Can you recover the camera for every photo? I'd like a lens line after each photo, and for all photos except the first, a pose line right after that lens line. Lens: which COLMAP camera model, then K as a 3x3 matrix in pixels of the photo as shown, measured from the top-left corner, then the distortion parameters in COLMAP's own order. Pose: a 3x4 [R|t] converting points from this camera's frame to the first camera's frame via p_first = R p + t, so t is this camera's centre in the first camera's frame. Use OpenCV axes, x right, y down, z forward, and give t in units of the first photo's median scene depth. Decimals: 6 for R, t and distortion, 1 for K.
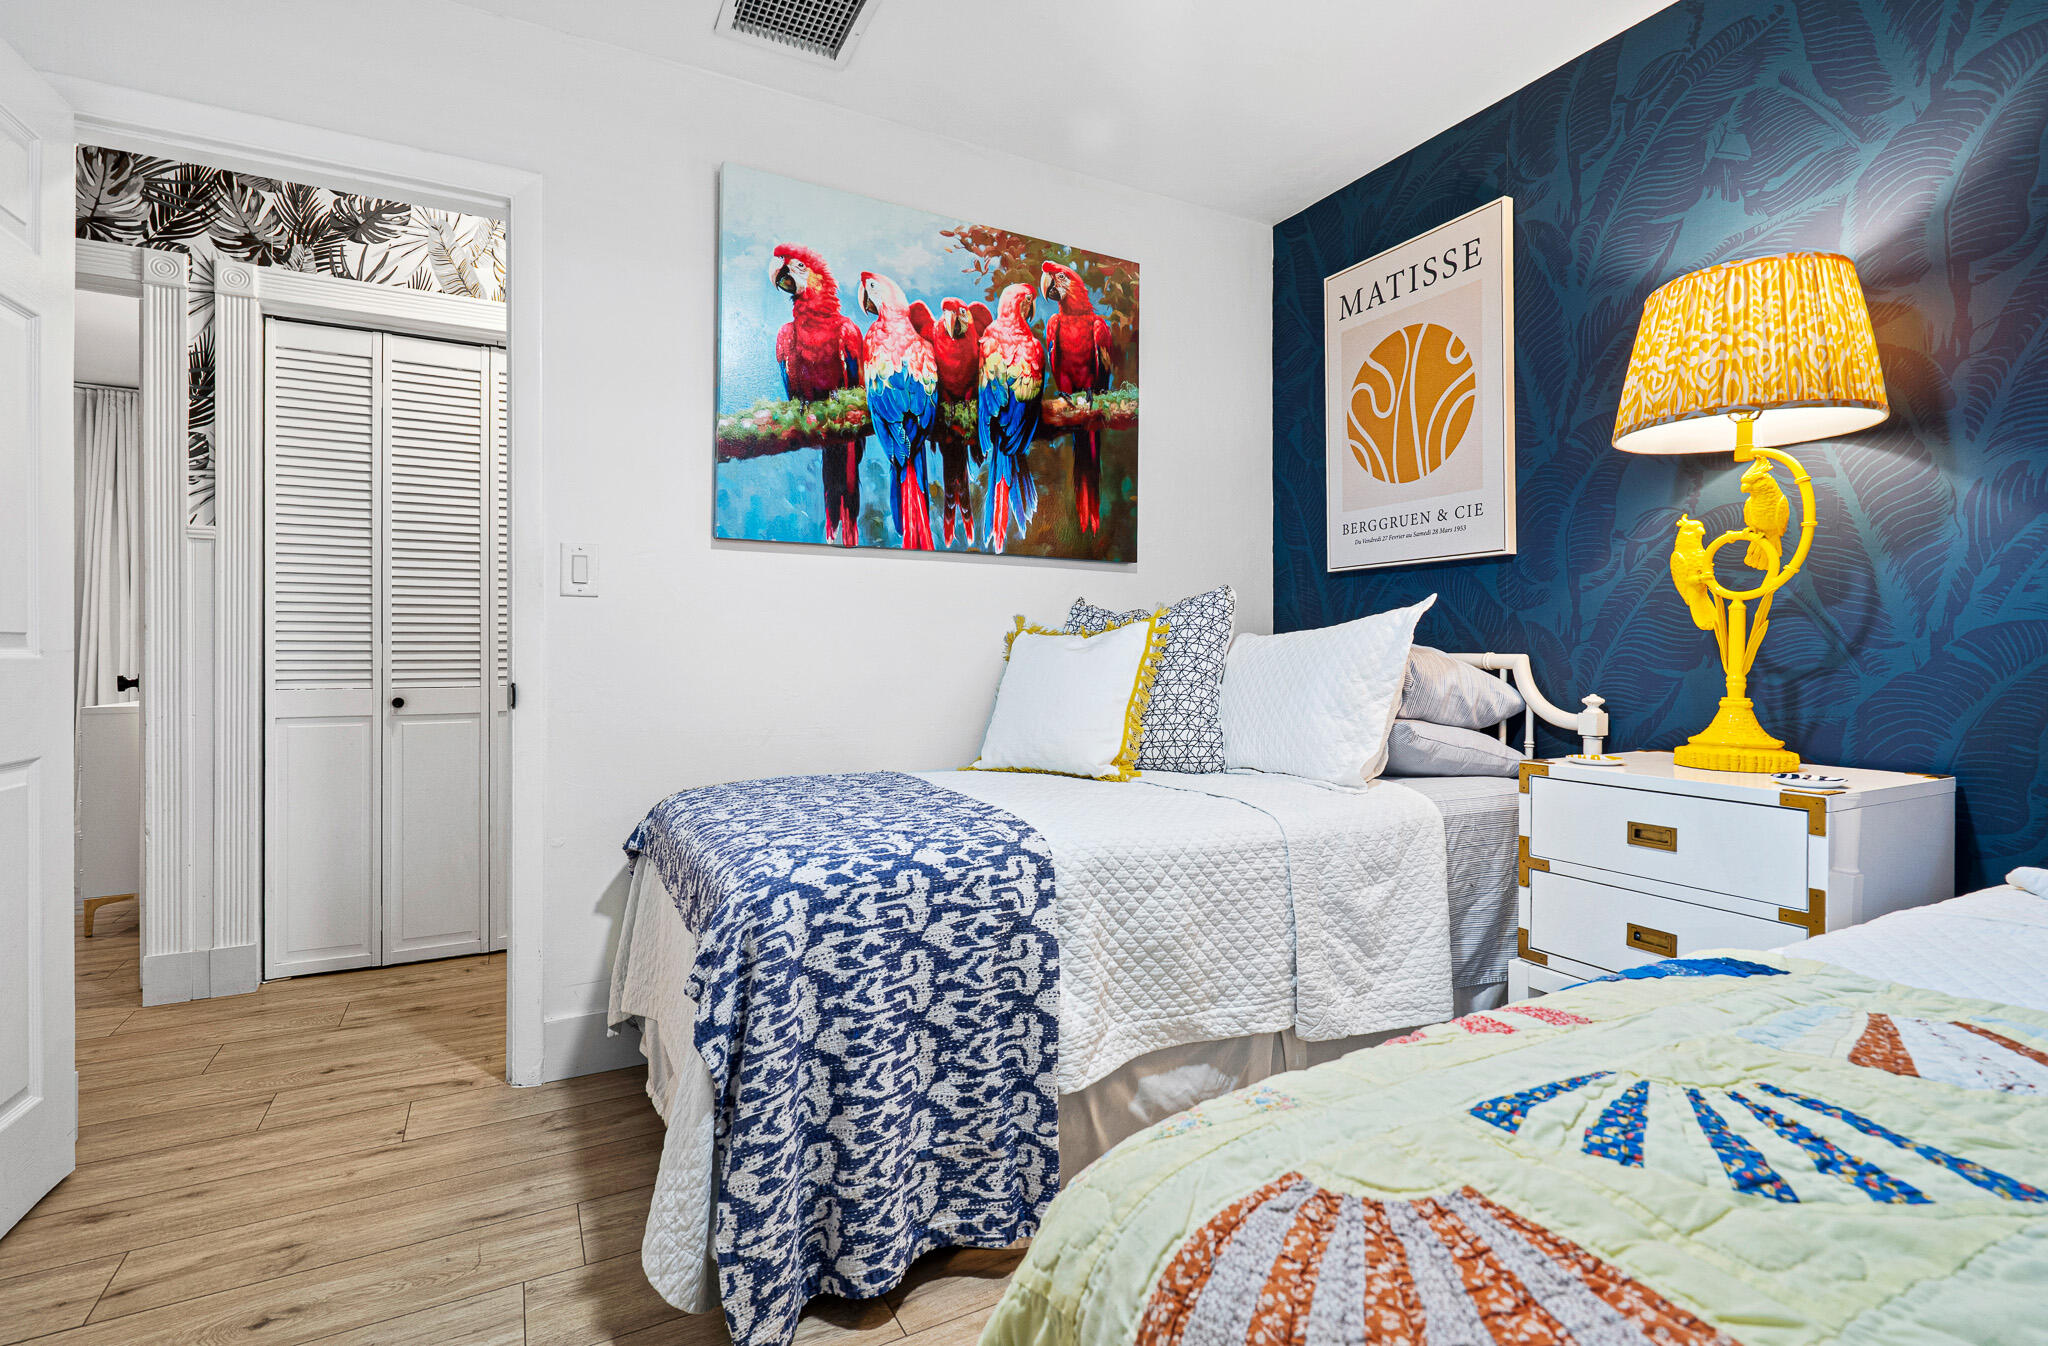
lens RADIAL K [[950.3, 0, 1024.2], [0, 950.3, 659.4], [0, 0, 1]] dist [-0.000075, -0.000110]
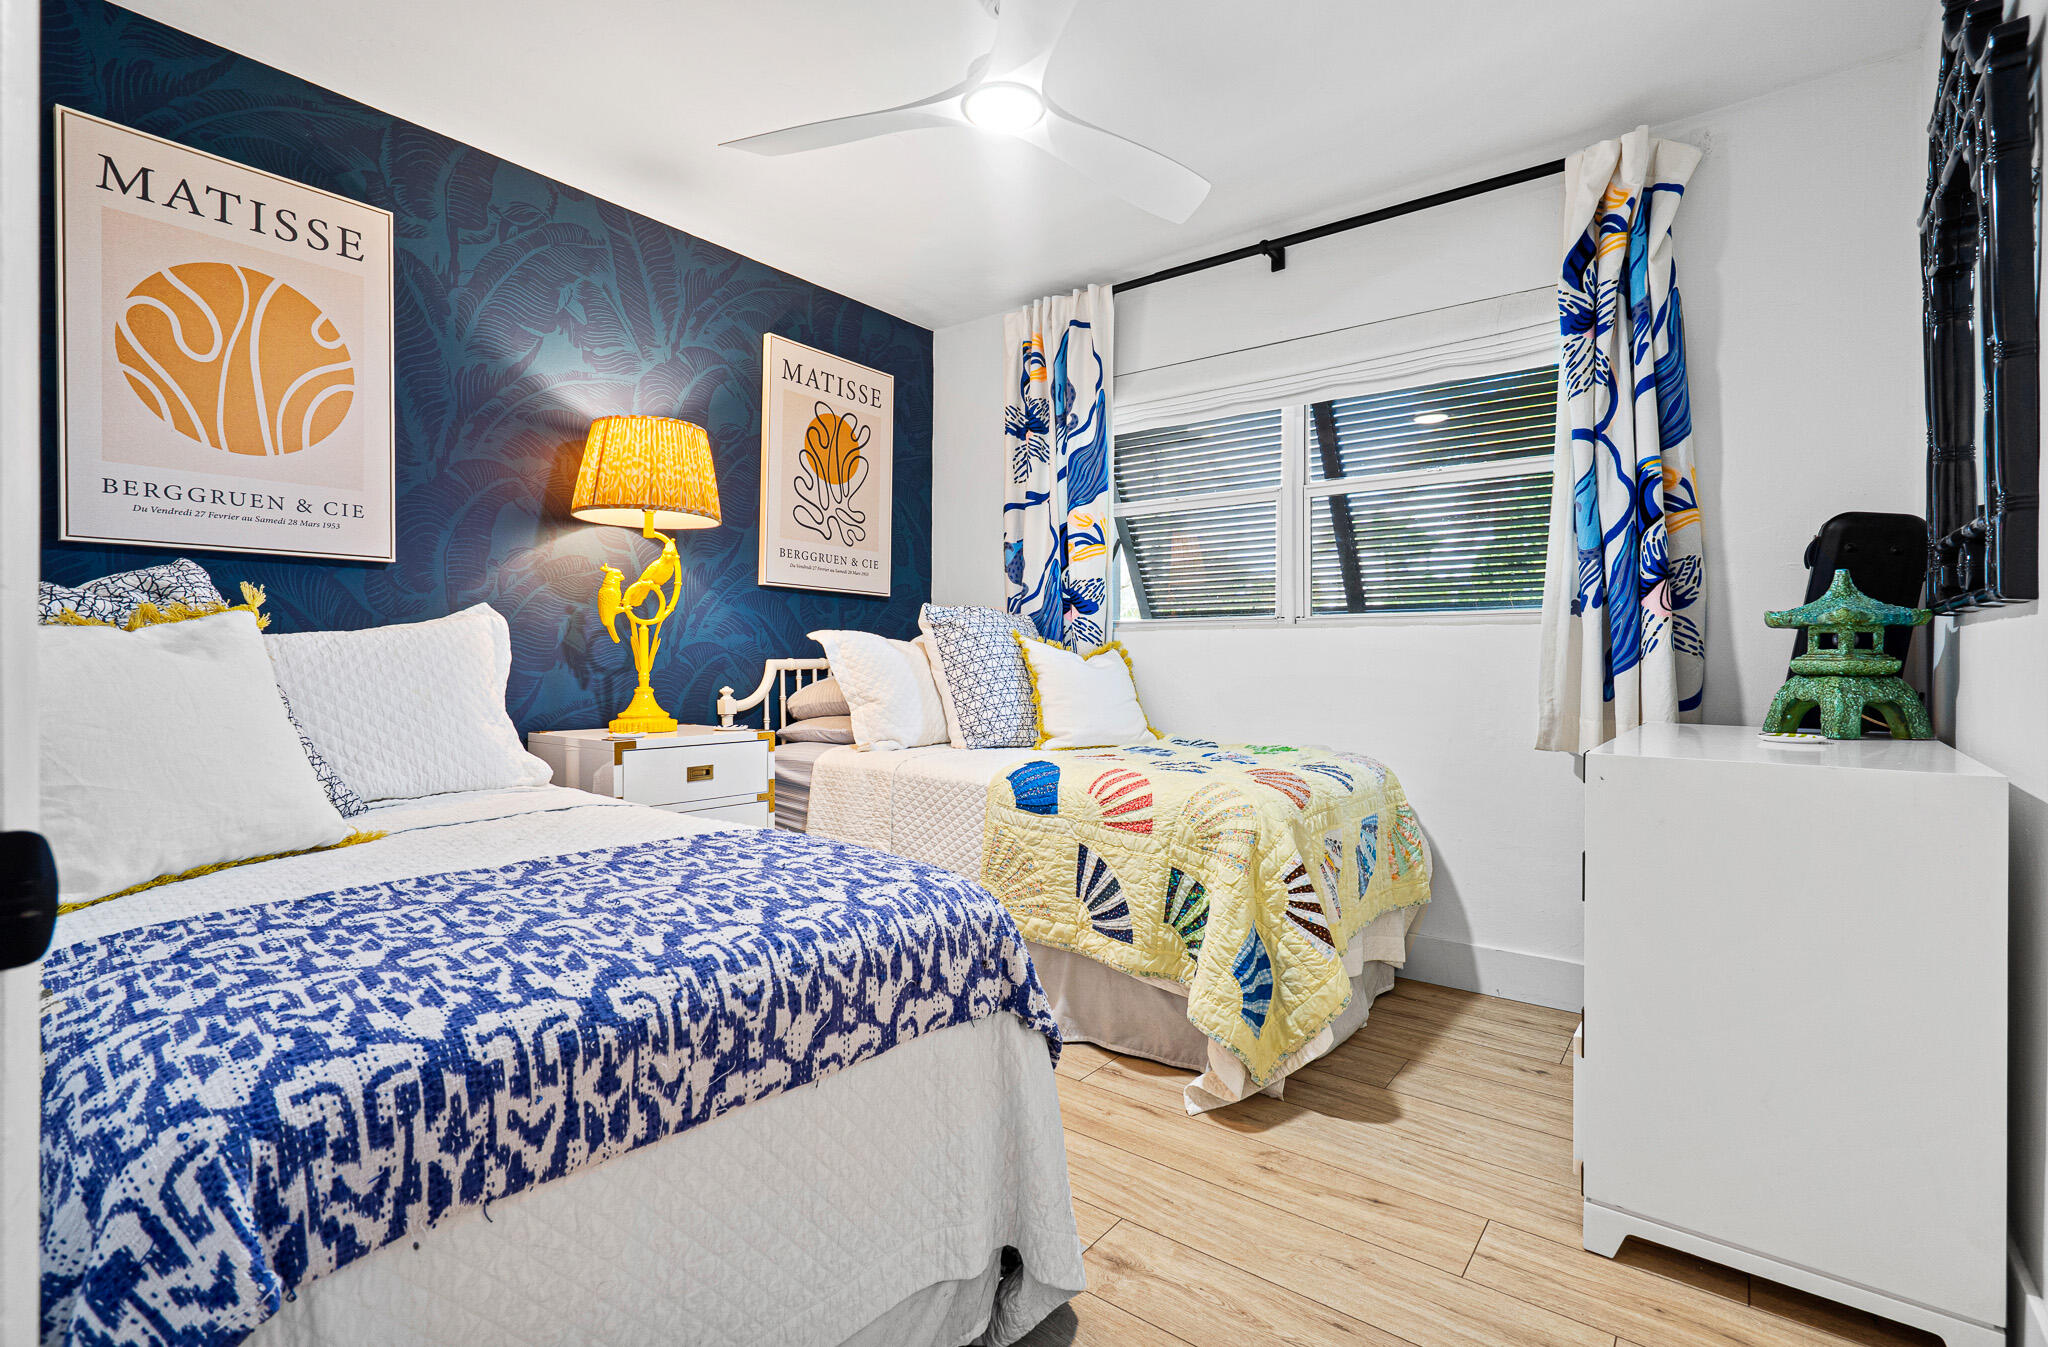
lens RADIAL K [[950.3, 0, 1024.3], [0, 950.3, 659.5], [0, 0, 1]] dist [-0.000075, -0.000110]
pose [[-0.403140, -0.004274, 0.915128, -0.747278], [0.005791, 0.999957, 0.007222, -0.010107], [-0.915120, 0.008211, -0.403098, 0.836555]]
